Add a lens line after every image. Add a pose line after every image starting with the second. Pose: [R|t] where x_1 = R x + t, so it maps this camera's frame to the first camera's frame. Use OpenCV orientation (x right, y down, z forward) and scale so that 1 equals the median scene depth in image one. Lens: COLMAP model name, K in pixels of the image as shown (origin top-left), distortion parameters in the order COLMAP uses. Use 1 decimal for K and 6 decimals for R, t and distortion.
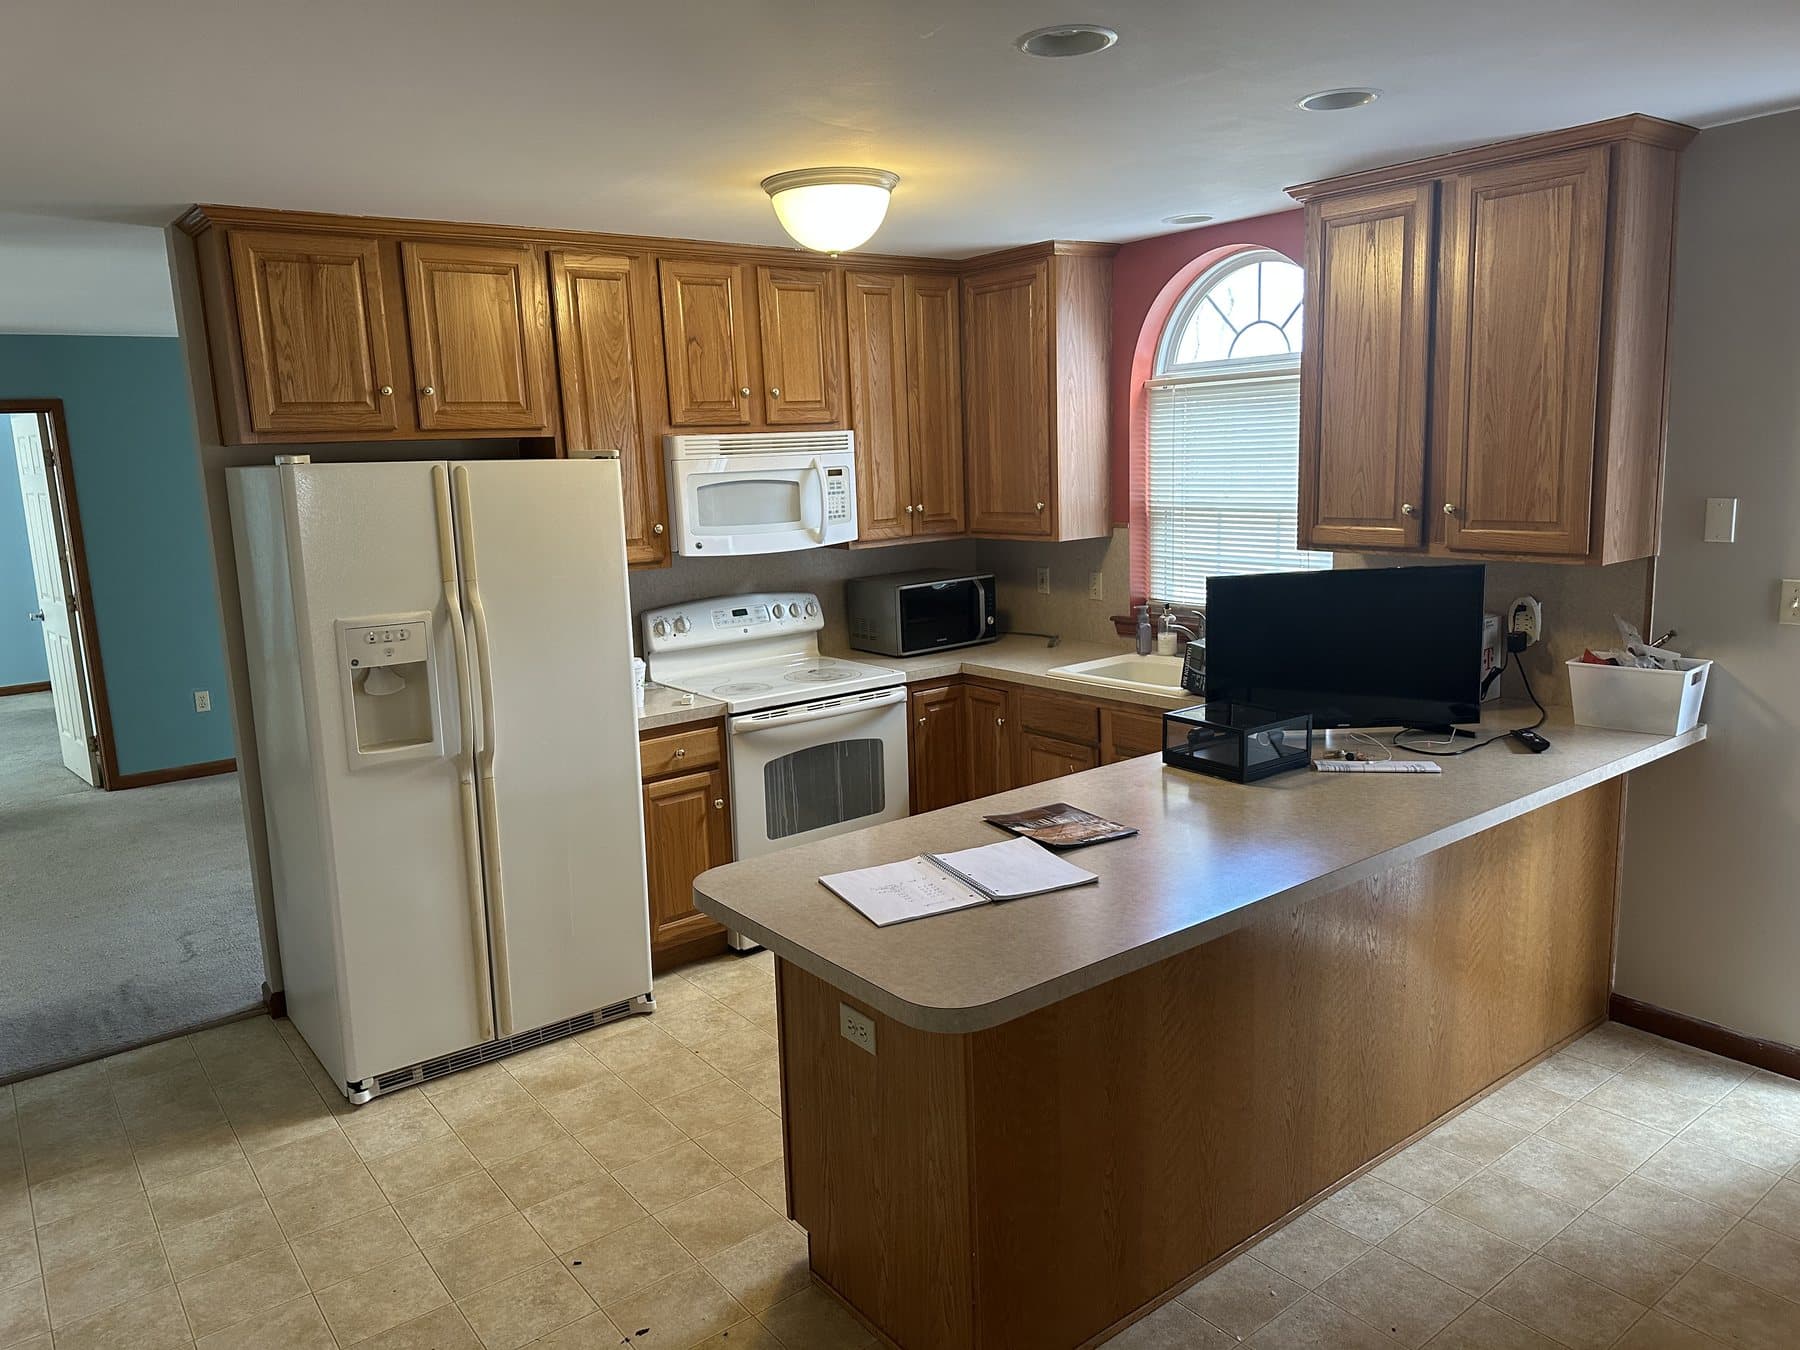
lens RADIAL K [[1280.4, 0, 893.7], [0, 1280.4, 675.0], [0, 0, 1]] dist [-0.005397, 0.003780]
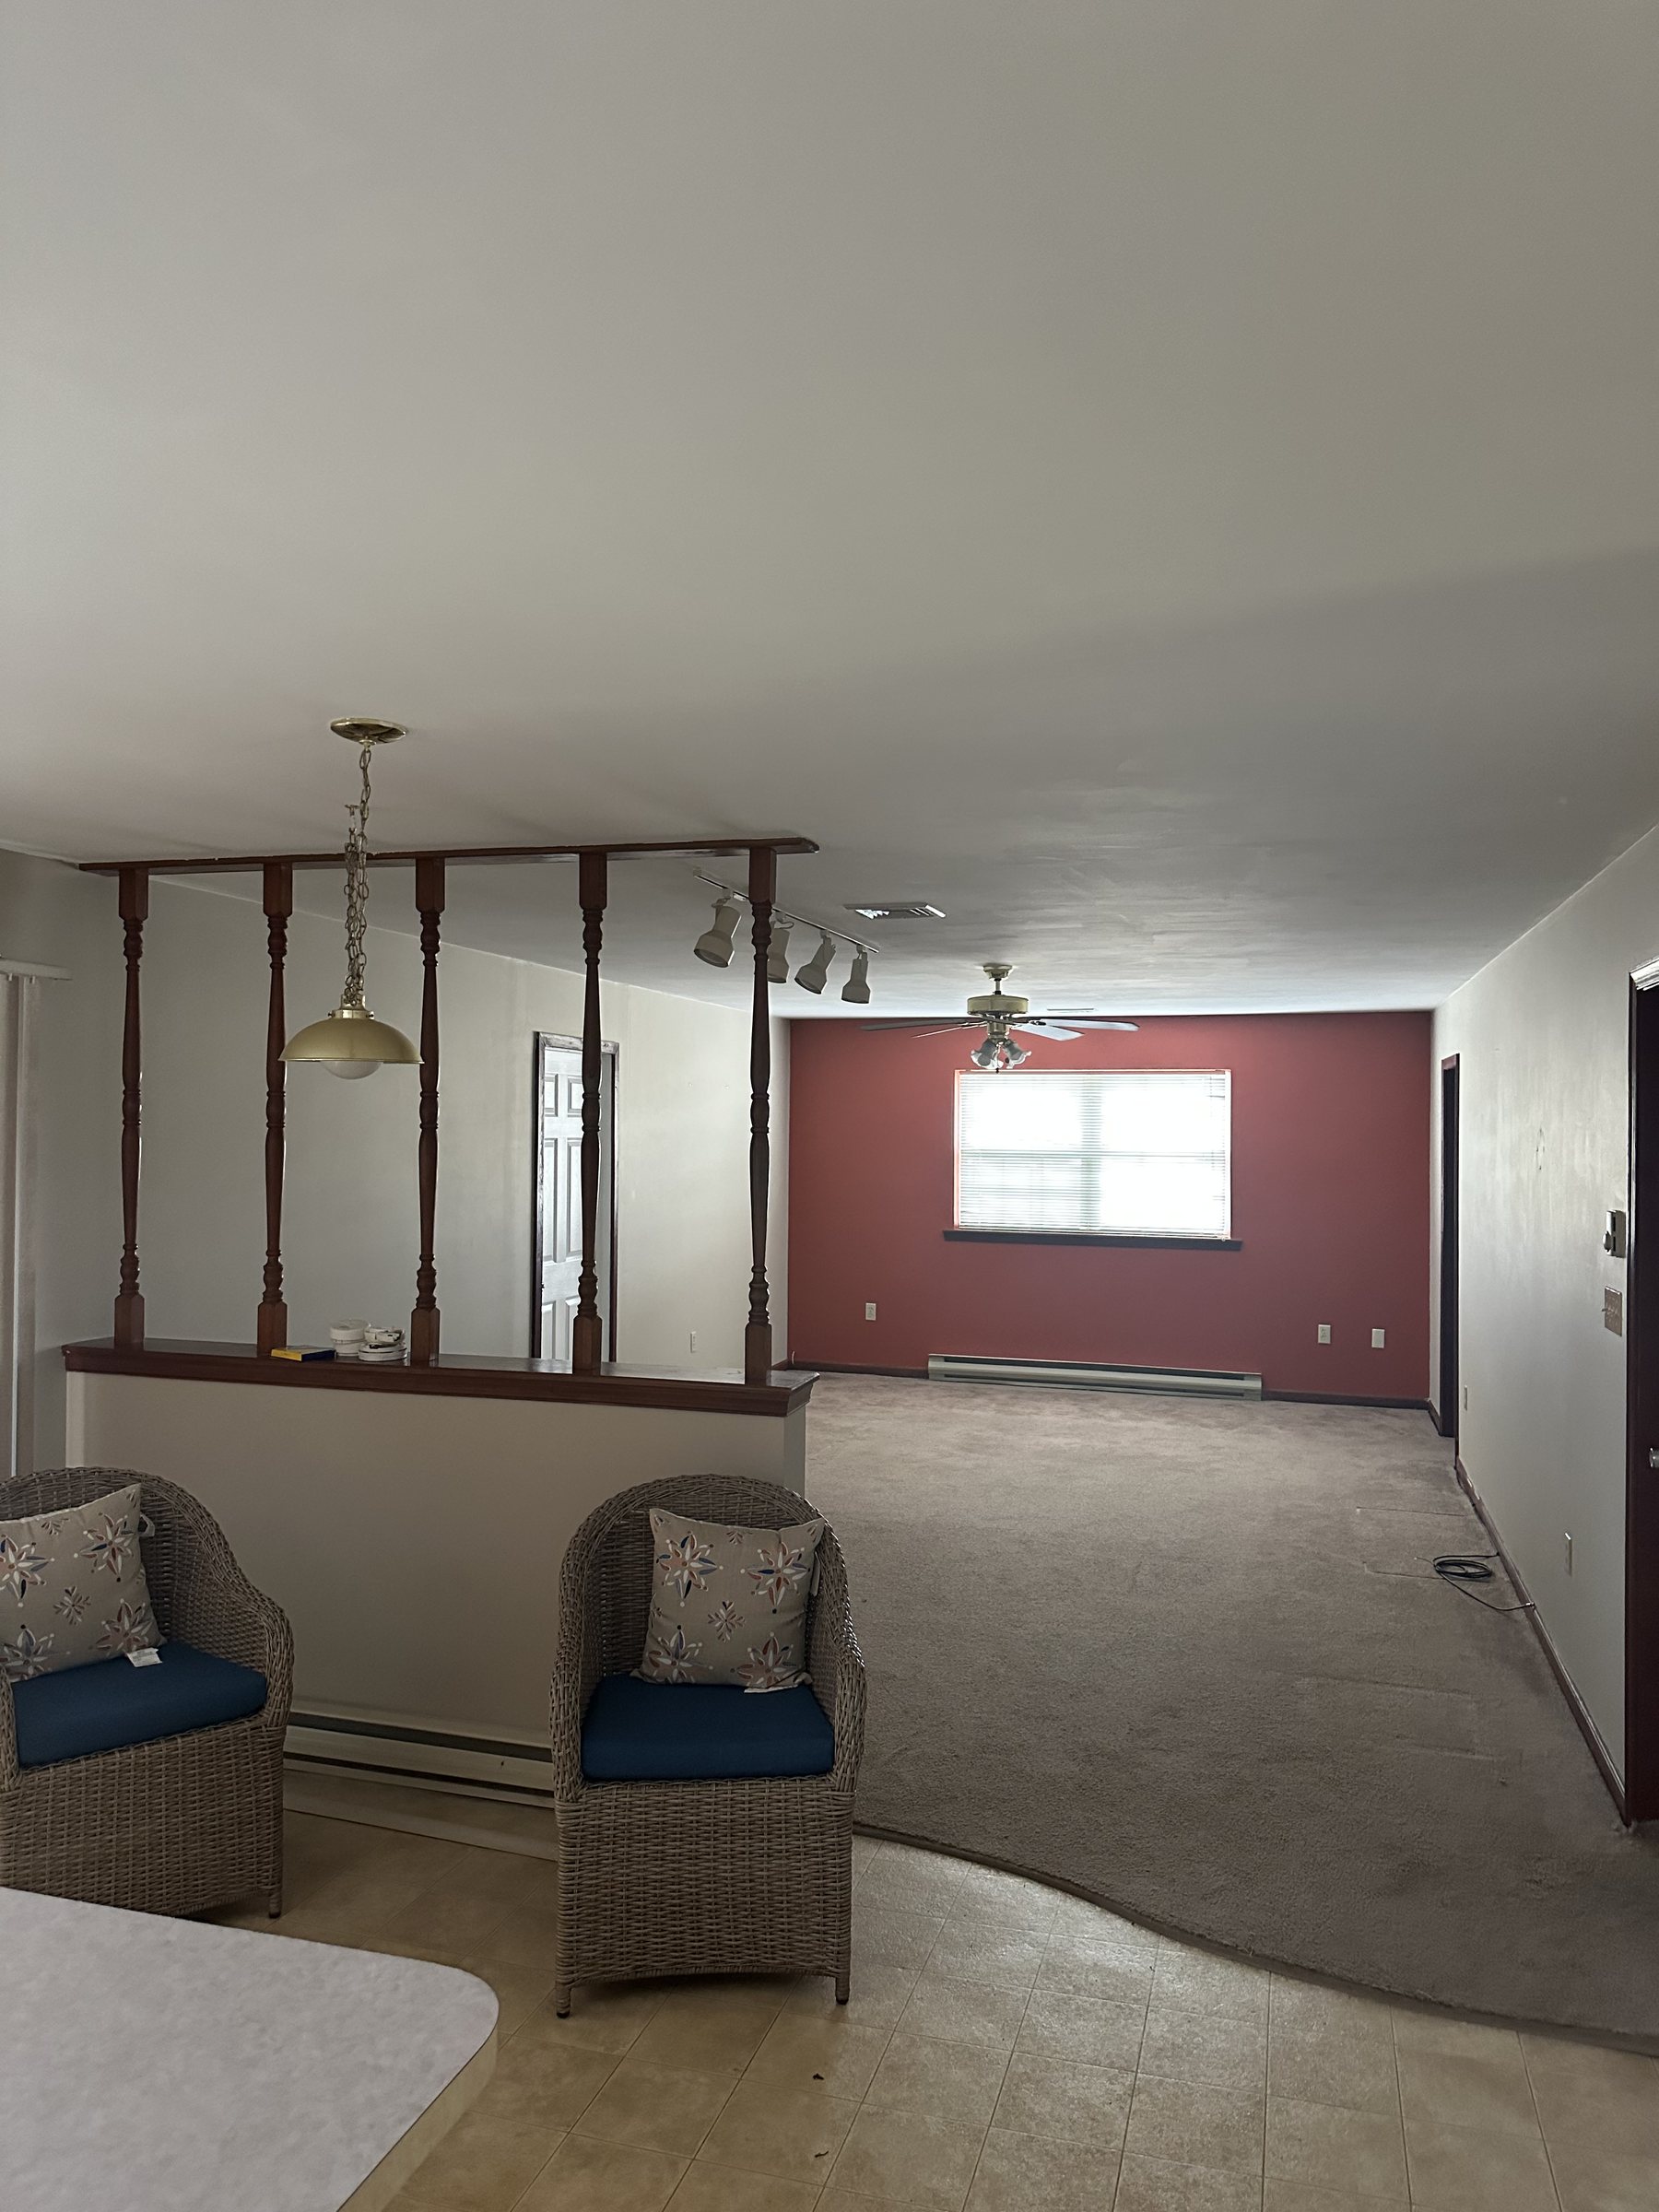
lens RADIAL K [[1573.5, 0, 823.6], [0, 1573.5, 1113.5], [0, 0, 1]] dist [-0.005397, 0.003780]
pose [[-0.592236, 0.050496, 0.804181, -0.676532], [0.169047, 0.983610, 0.062731, -0.279719], [-0.787832, 0.173096, -0.591065, 1.692347]]
